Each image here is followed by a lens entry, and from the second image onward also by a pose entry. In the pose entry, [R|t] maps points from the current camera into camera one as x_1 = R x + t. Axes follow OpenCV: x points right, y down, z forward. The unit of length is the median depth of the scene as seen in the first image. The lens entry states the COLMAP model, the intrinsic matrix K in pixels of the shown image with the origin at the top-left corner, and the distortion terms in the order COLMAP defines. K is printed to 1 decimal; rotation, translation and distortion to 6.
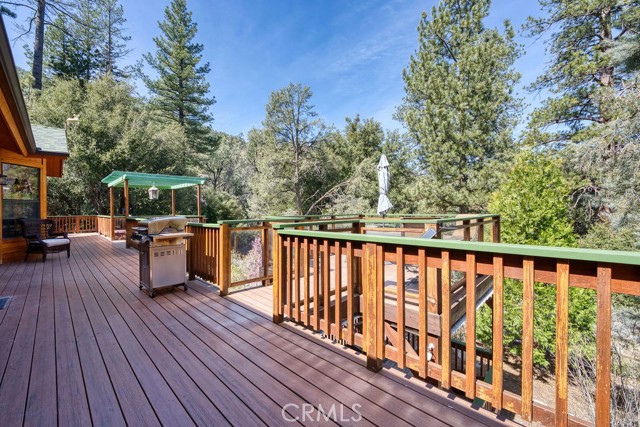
lens RADIAL K [[261.3, 0, 317.2], [0, 261.3, 211.8], [0, 0, 1]] dist [-0.009958, -0.000500]
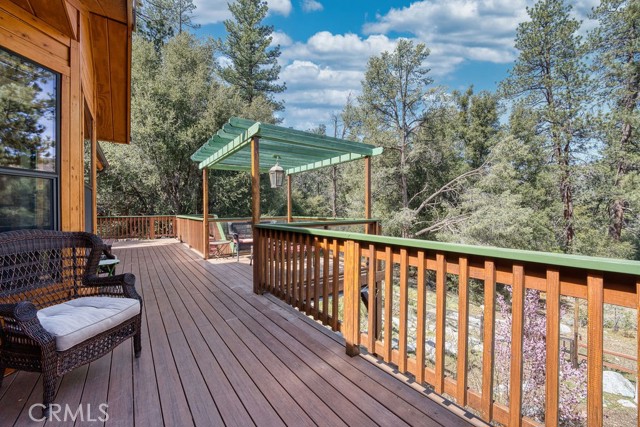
lens RADIAL K [[261.3, 0, 320.0], [0, 261.3, 211.9], [0, 0, 1]] dist [-0.009958, -0.000500]
pose [[0.986180, 0.002883, -0.165651, -0.161534], [-0.002282, 0.999990, 0.003815, 0.000005], [0.165661, -0.003384, 0.986177, 0.170251]]
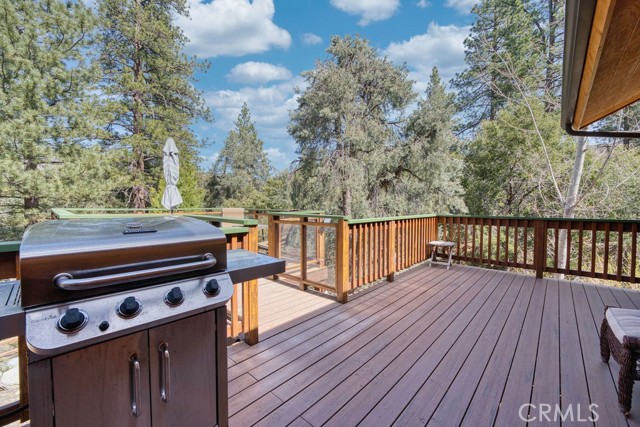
lens RADIAL K [[261.3, 0, 318.3], [0, 261.3, 211.5], [0, 0, 1]] dist [-0.009958, -0.000500]
pose [[-0.025059, -0.029829, 0.999241, -2.687383], [-0.007056, 0.999535, 0.029660, -0.013763], [-0.999661, -0.006307, -0.025258, 2.390993]]
